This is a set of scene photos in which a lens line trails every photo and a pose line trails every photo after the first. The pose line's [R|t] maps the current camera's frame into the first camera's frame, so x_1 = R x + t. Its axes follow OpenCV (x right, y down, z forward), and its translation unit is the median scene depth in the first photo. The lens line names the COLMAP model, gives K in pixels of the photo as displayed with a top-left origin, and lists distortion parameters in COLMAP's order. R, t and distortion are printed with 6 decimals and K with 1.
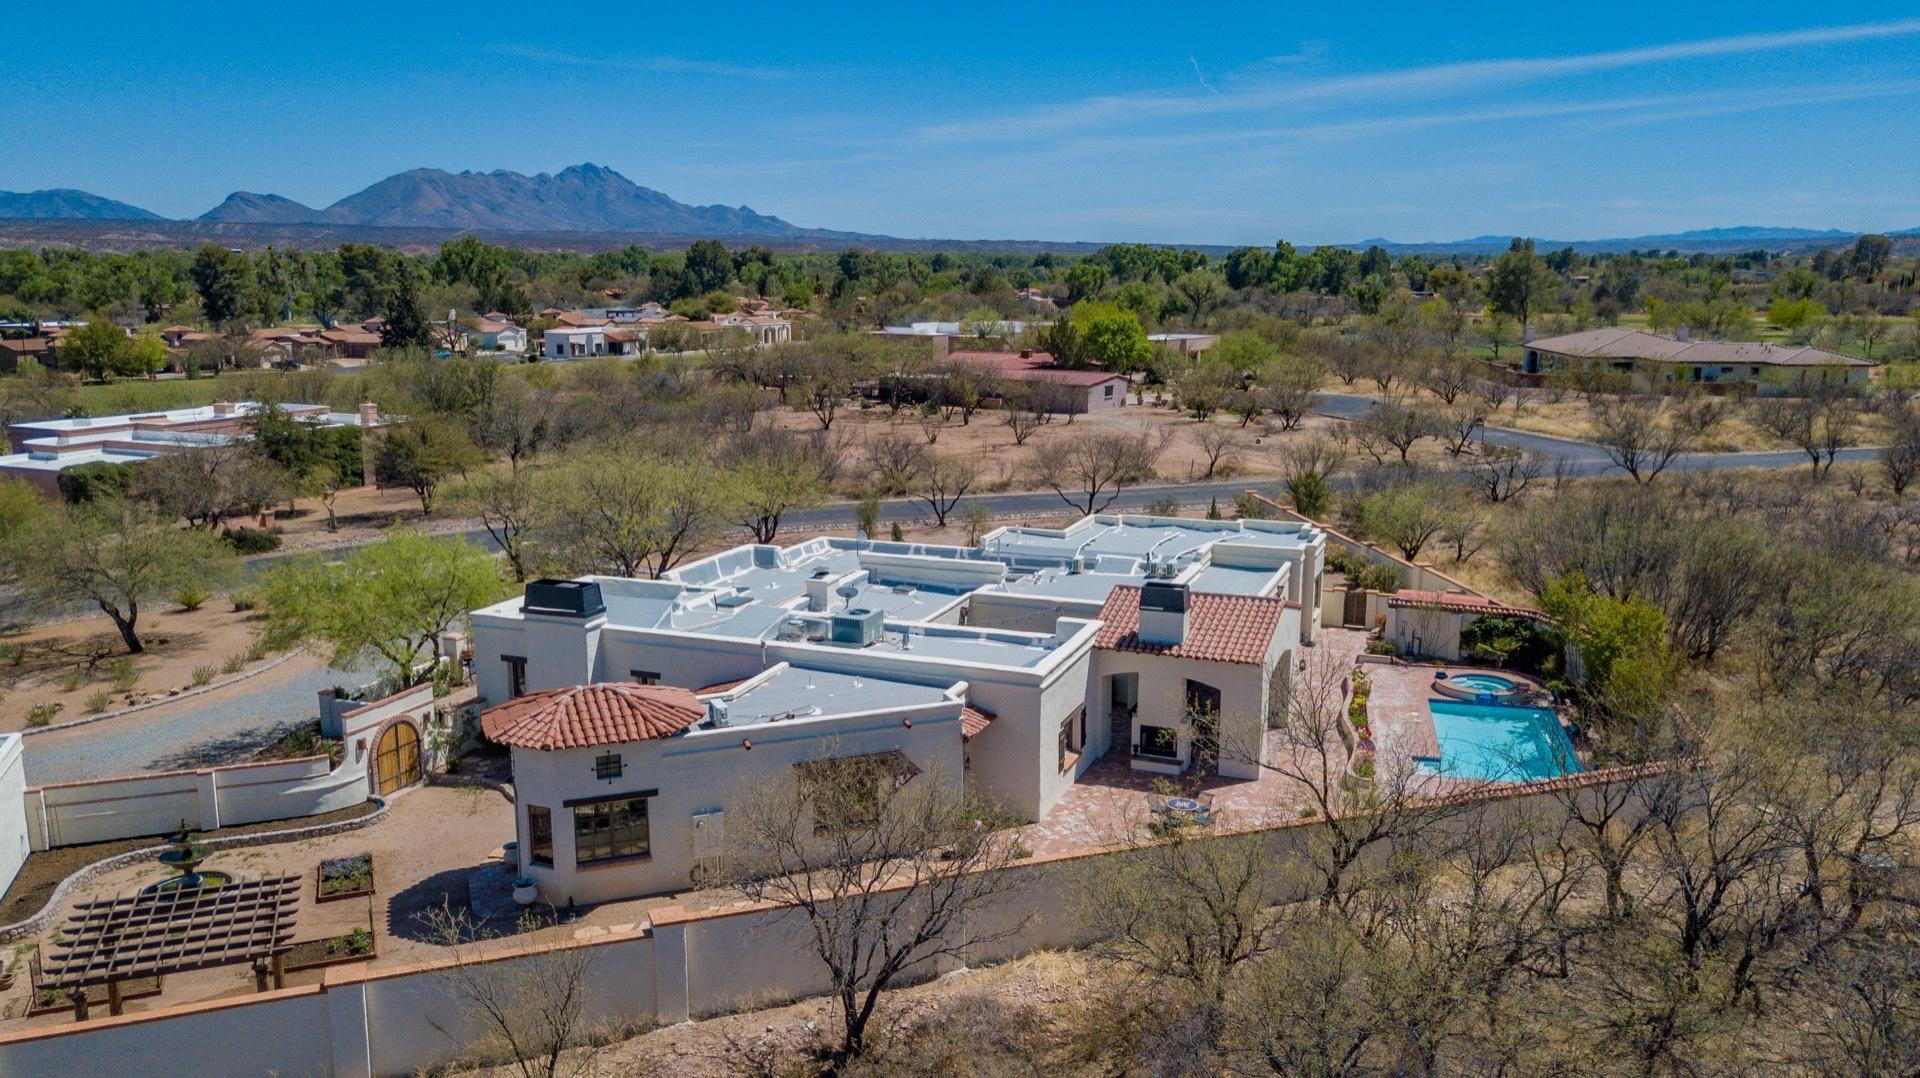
lens RADIAL K [[1502.6, 0, 953.0], [0, 1502.6, 530.6], [0, 0, 1]] dist [0.014165, 0.006285]
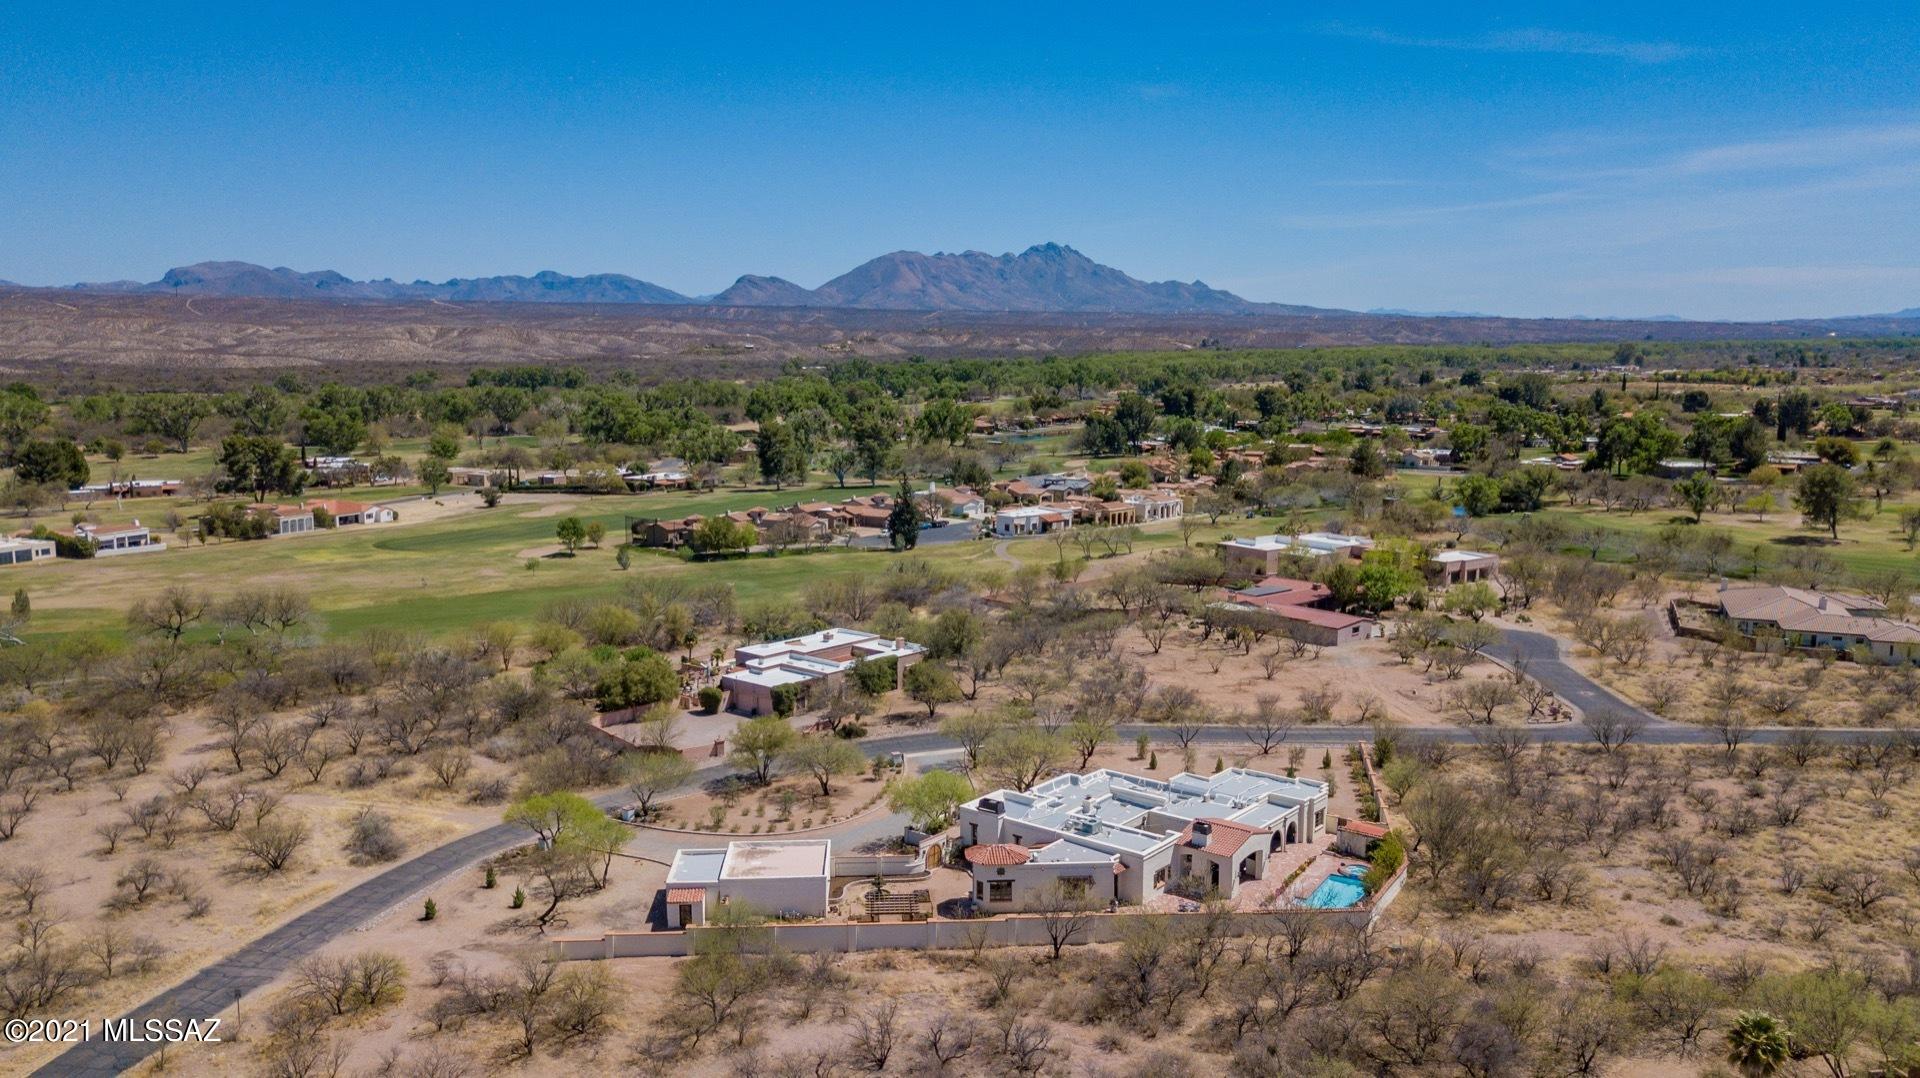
lens RADIAL K [[1502.6, 0, 953.0], [0, 1502.6, 530.6], [0, 0, 1]] dist [0.014165, 0.006285]
pose [[0.956654, 0.046426, -0.287502, 0.138591], [-0.058514, 0.997721, -0.033589, -0.111886], [0.285287, 0.048956, 0.957191, -0.527161]]
